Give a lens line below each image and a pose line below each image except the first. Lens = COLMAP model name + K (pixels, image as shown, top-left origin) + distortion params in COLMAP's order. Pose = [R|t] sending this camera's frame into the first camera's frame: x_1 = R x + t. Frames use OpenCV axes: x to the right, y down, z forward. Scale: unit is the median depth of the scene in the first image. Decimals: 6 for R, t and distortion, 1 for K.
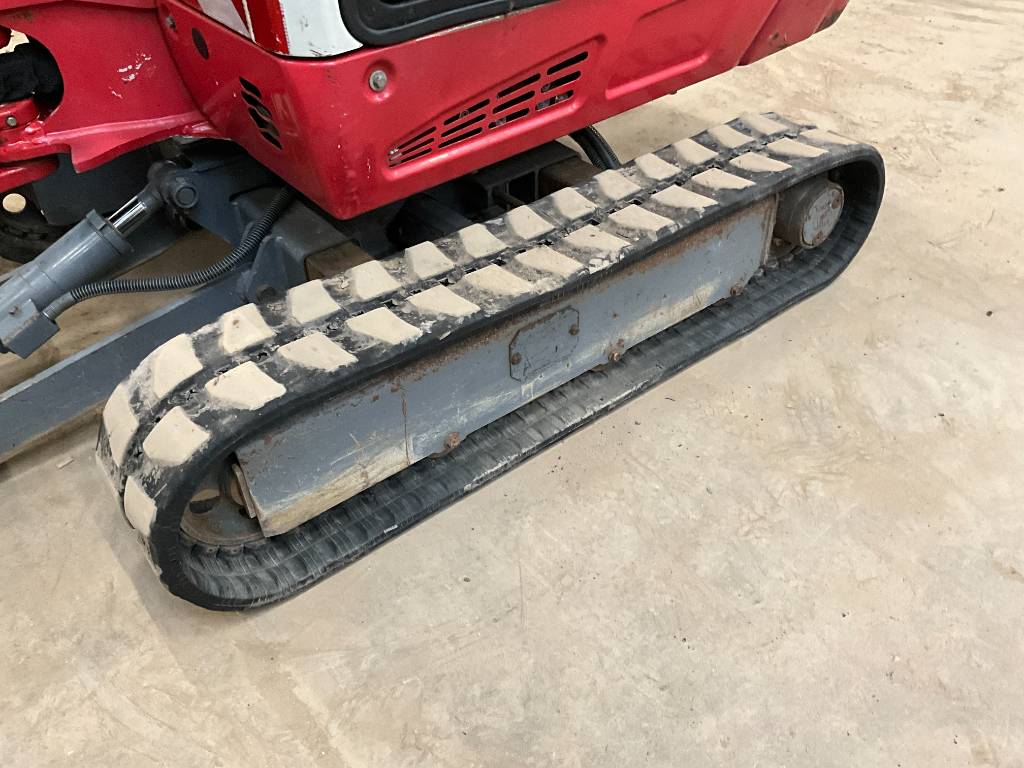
lens RADIAL K [[836.9, 0, 512.0], [0, 836.9, 384.0], [0, 0, 1]] dist [0.098506, -0.185025]
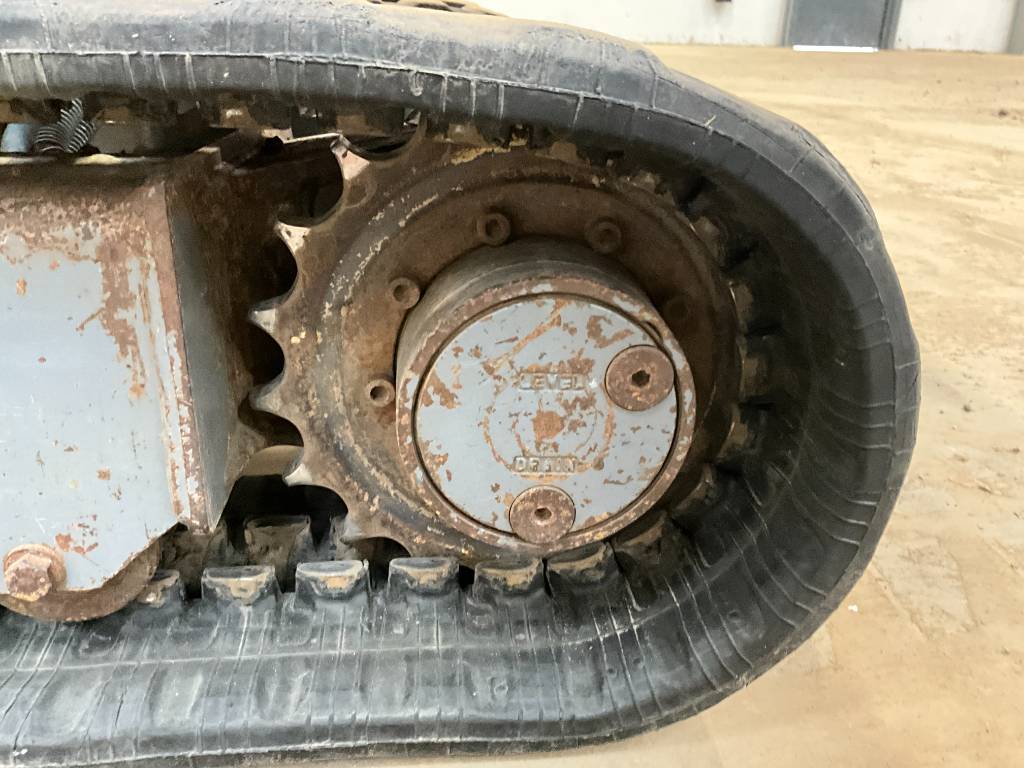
lens RADIAL K [[836.9, 0, 512.0], [0, 836.9, 384.0], [0, 0, 1]] dist [0.098506, -0.185025]
pose [[0.840538, 0.251239, -0.479974, 0.580130], [-0.380307, 0.904608, -0.192489, -0.201061], [0.385828, 0.344331, 0.855905, 1.006162]]
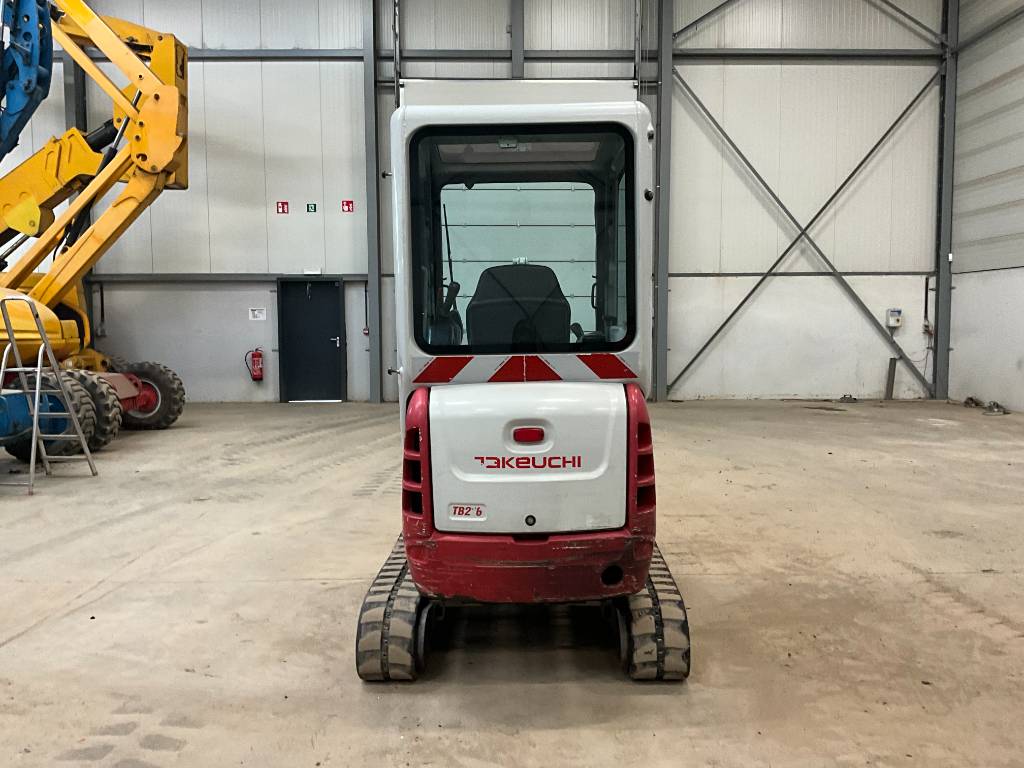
lens RADIAL K [[836.9, 0, 512.0], [0, 836.9, 384.0], [0, 0, 1]] dist [0.098506, -0.185025]
pose [[-0.630268, 0.082281, -0.772005, 2.114720], [-0.493020, 0.725723, 0.479852, -2.254116], [0.599744, 0.683049, -0.416834, 2.056841]]
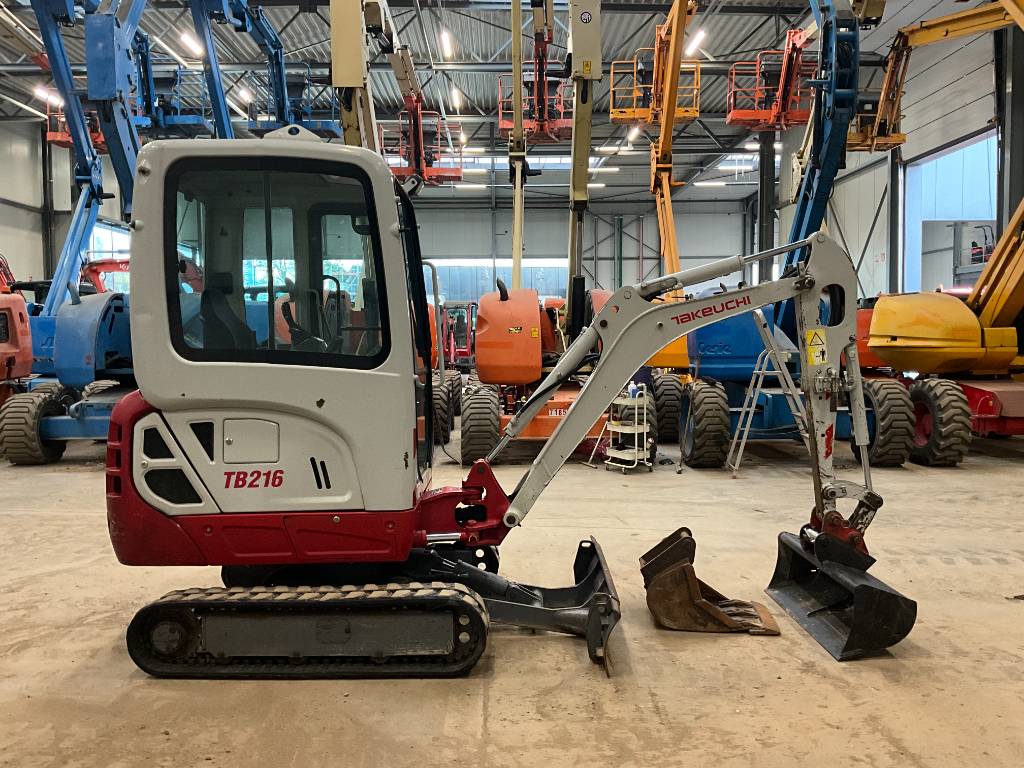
lens RADIAL K [[836.9, 0, 512.0], [0, 836.9, 384.0], [0, 0, 1]] dist [0.098506, -0.185025]
pose [[-0.779412, -0.008900, 0.626449, -2.610325], [0.427353, 0.723619, 0.541982, -2.279966], [-0.458134, 0.690142, -0.560194, 2.254309]]
